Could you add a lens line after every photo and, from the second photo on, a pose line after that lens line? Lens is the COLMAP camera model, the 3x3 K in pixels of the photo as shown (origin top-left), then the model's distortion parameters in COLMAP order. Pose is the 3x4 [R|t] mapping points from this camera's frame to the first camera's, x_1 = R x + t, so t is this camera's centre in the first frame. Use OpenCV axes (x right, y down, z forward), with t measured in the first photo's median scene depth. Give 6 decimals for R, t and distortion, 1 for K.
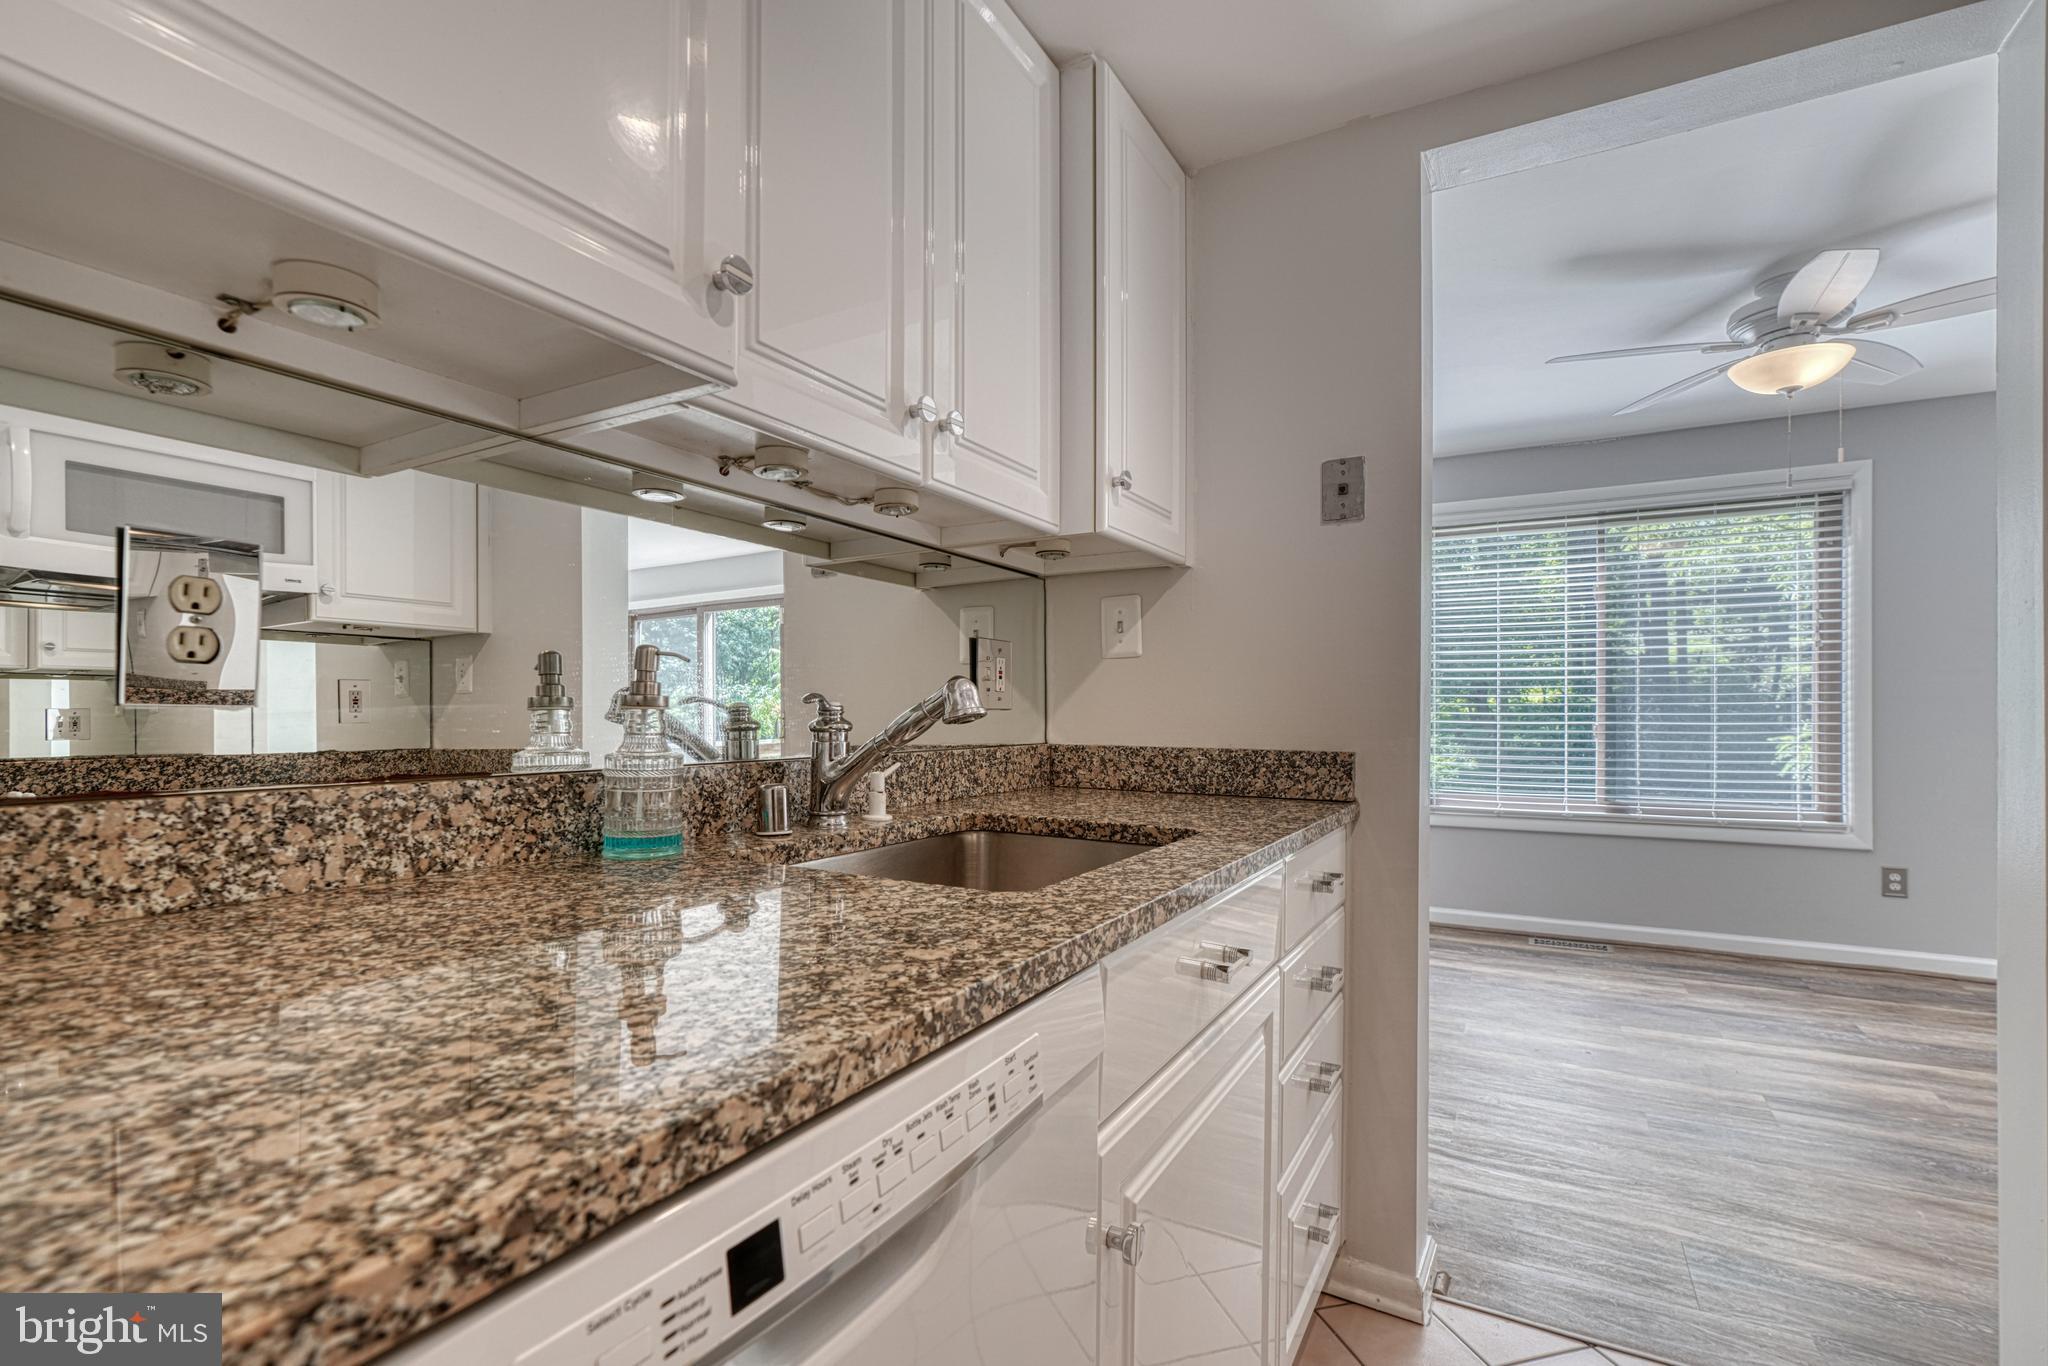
lens RADIAL K [[932.9, 0, 1022.1], [0, 932.9, 713.7], [0, 0, 1]] dist [-0.000263, 0.000180]
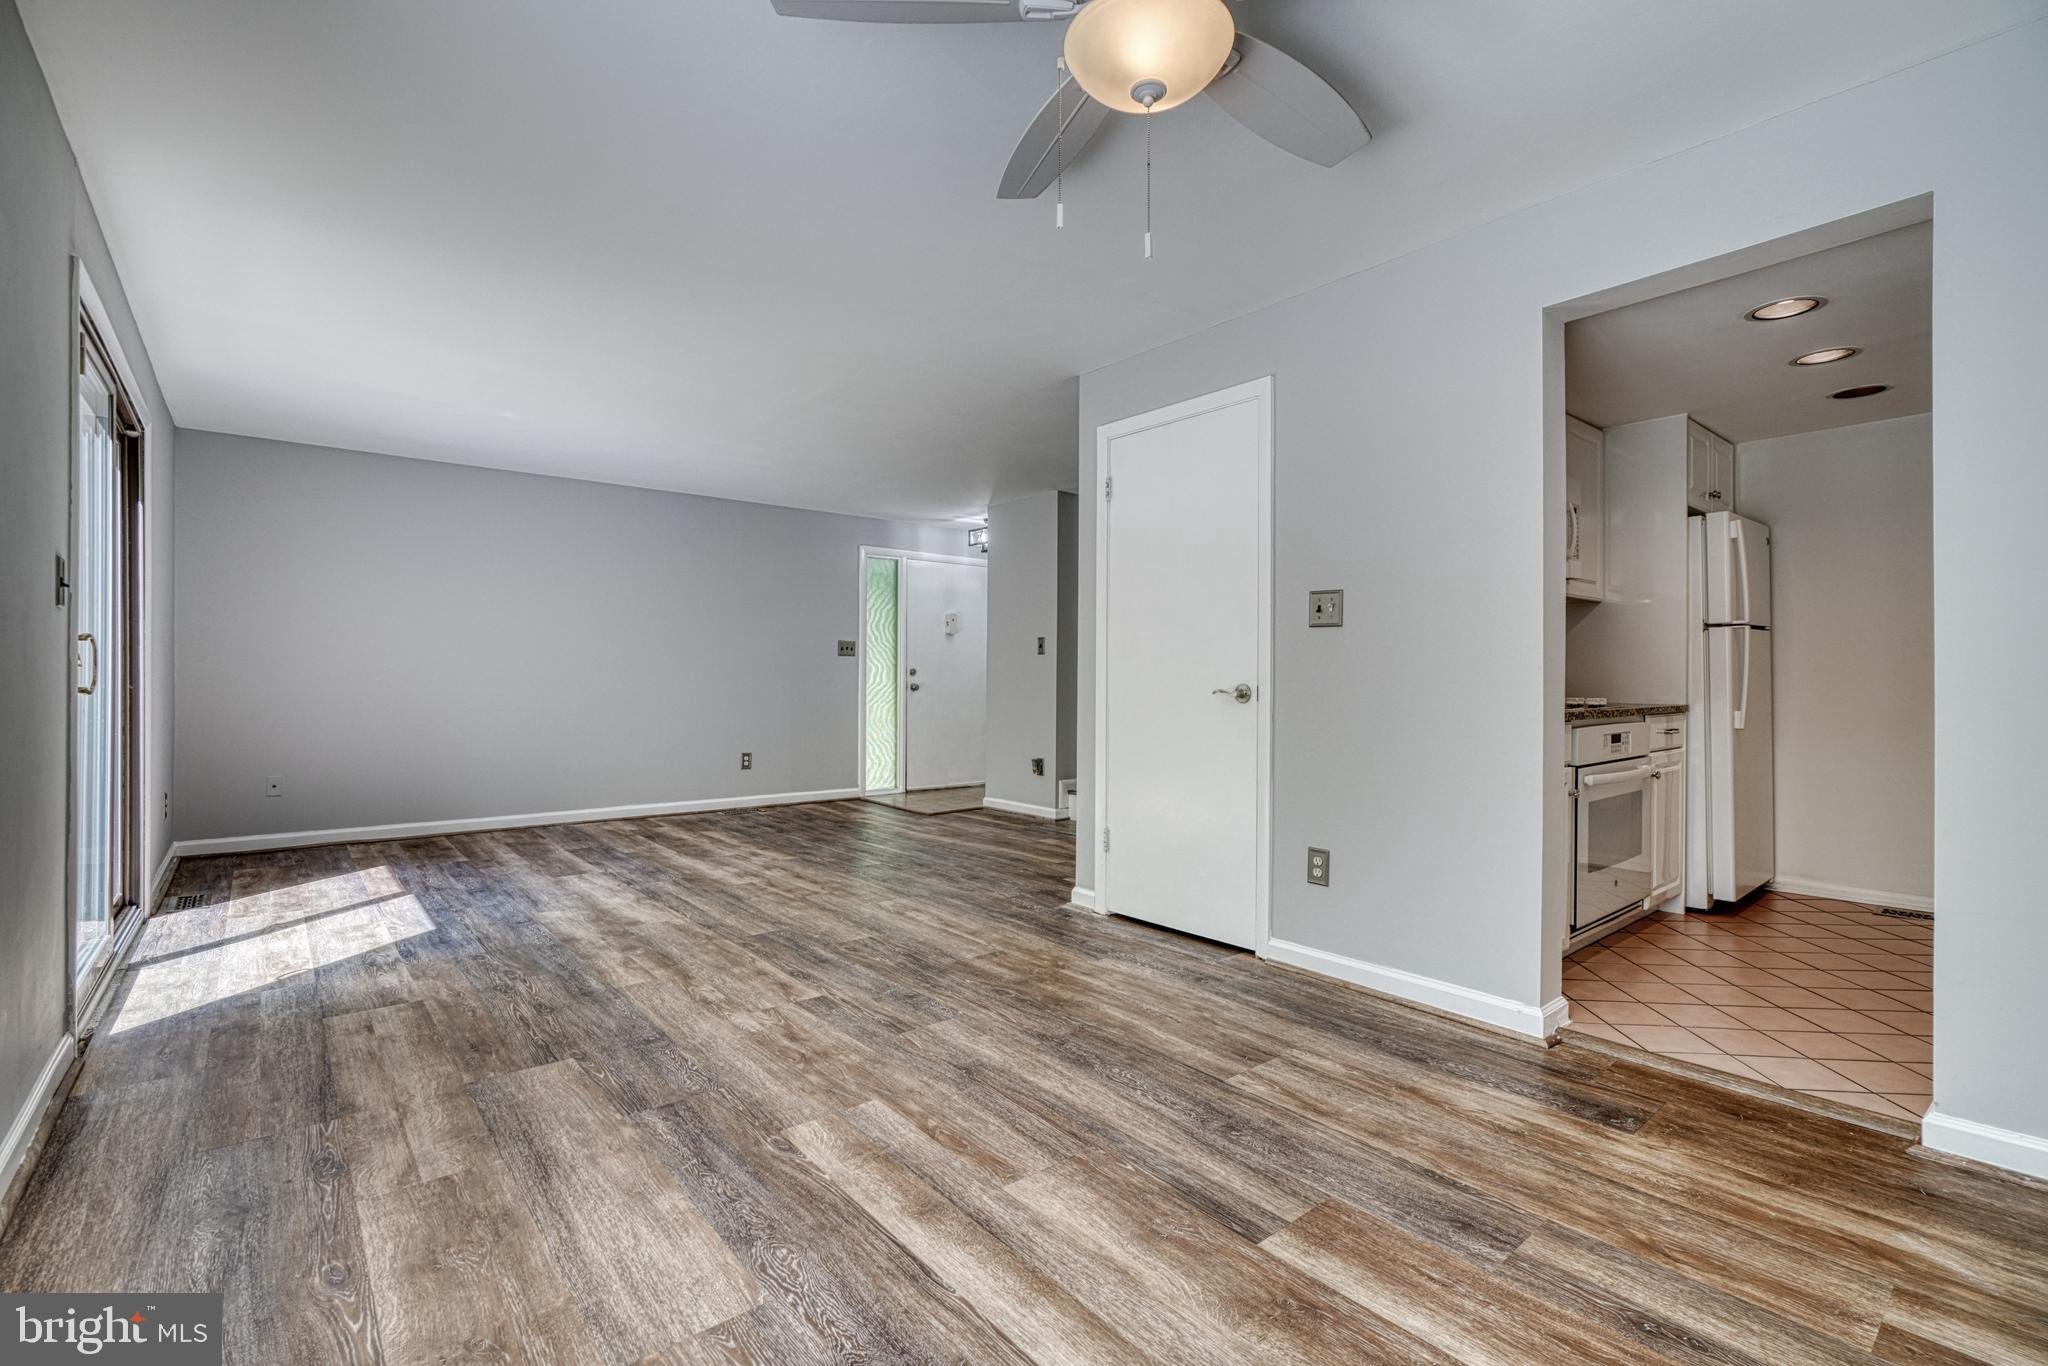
lens RADIAL K [[903.0, 0, 1010.3], [0, 903.0, 678.4], [0, 0, 1]] dist [-0.003218, 0.000387]
pose [[-0.929237, -0.003680, 0.369466, 1.122241], [-0.004900, 0.999985, -0.002366, 0.037783], [-0.369452, -0.004009, -0.929241, 2.531926]]
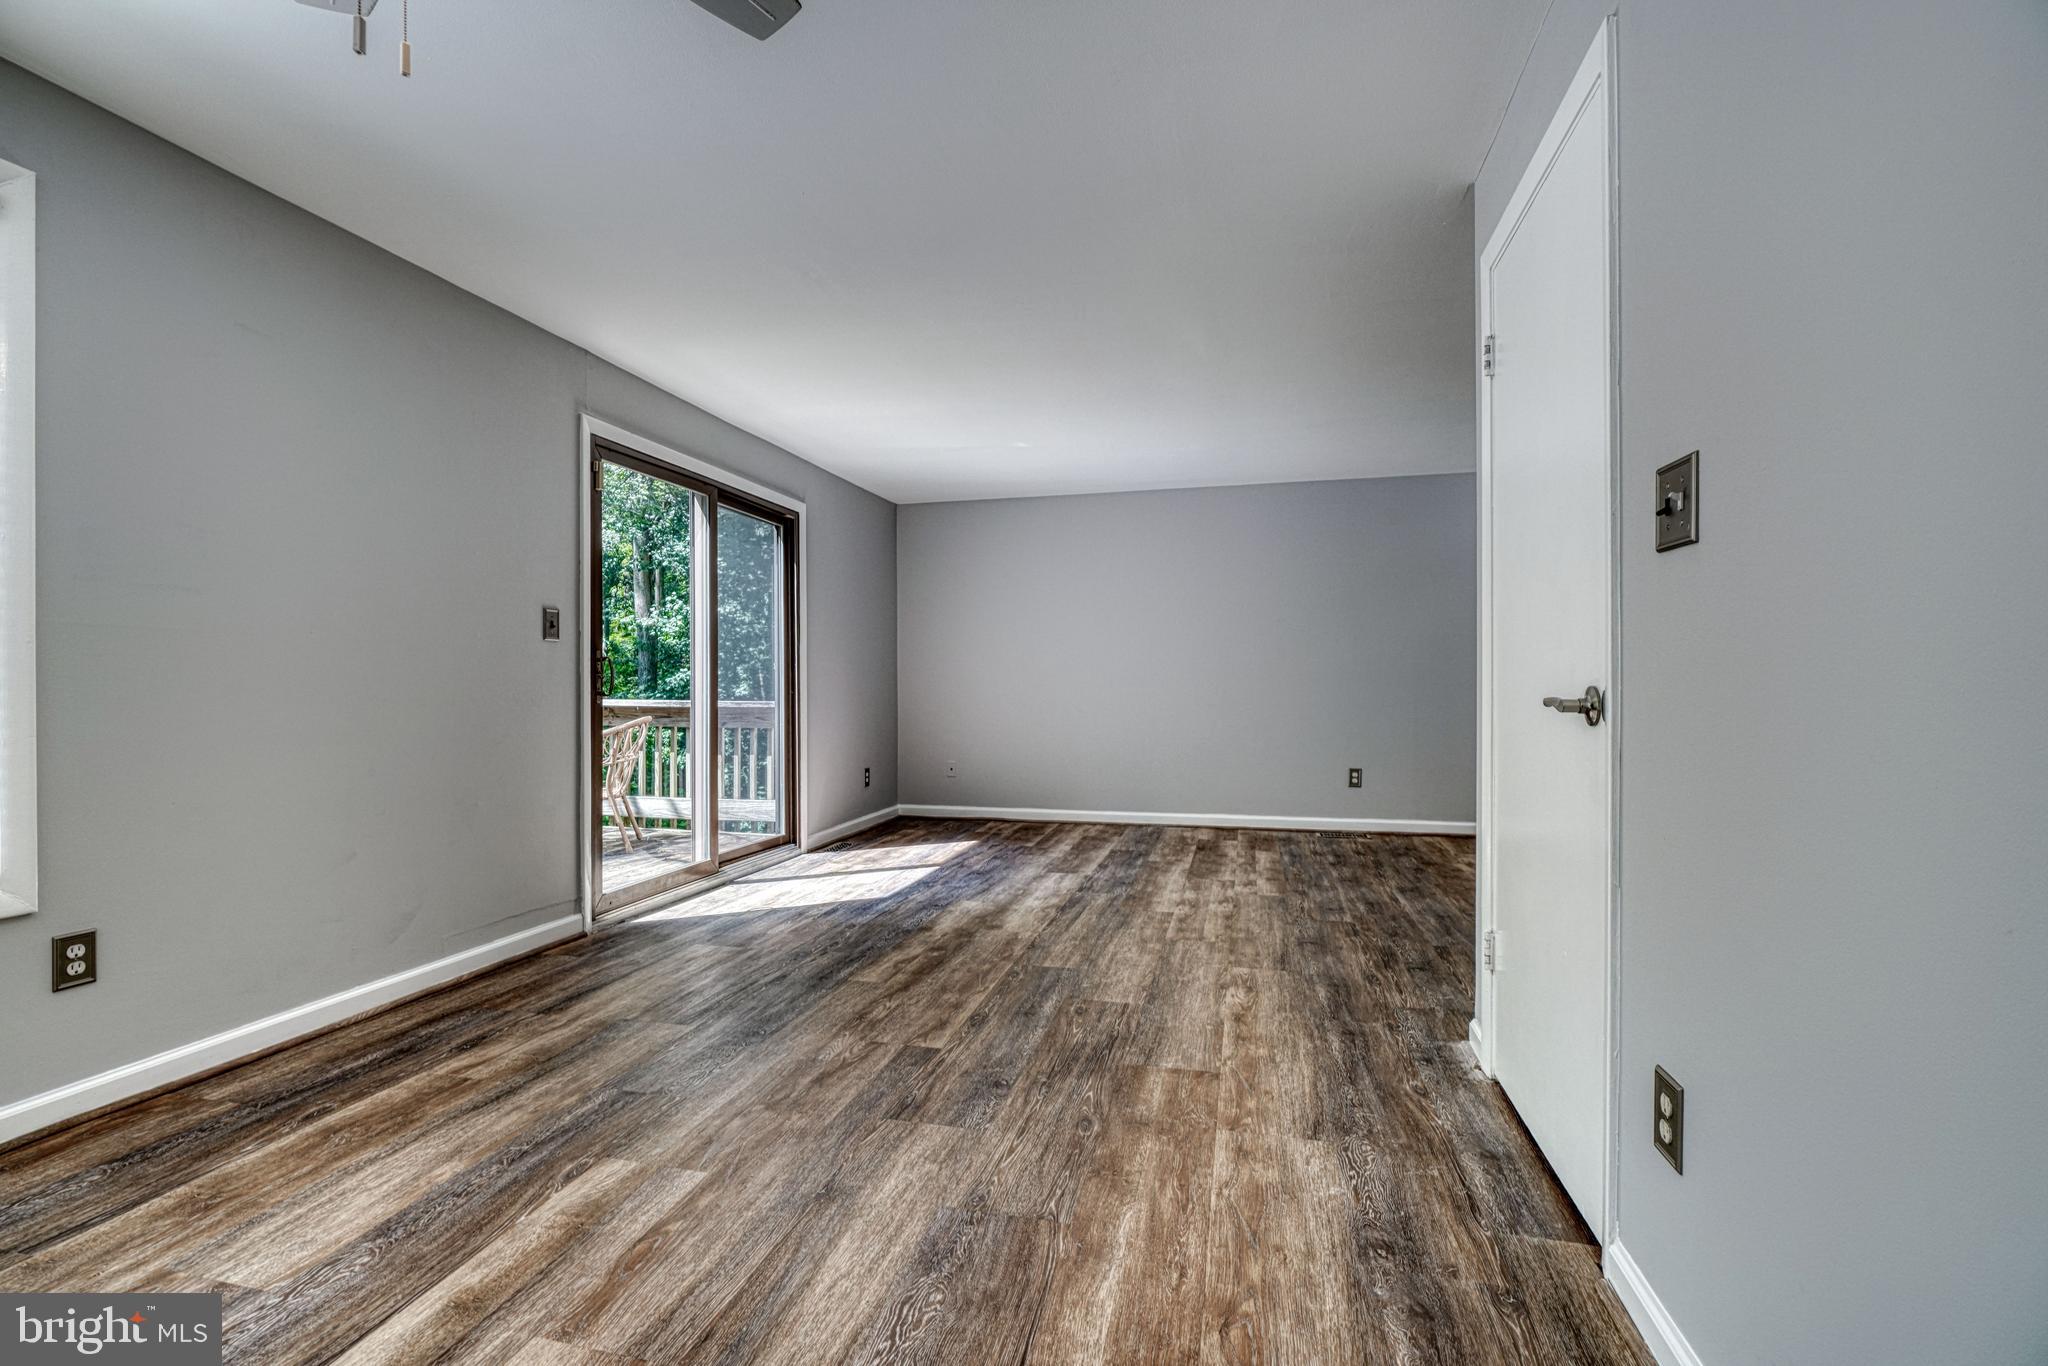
lens RADIAL K [[914.8, 0, 1020.3], [0, 914.8, 681.2], [0, 0, 1]] dist [-0.012344, 0.006289]
pose [[-0.253422, 0.006188, 0.967336, 0.612348], [0.003132, 0.999980, -0.005576, 0.045448], [-0.967351, 0.001616, -0.253436, 1.340912]]
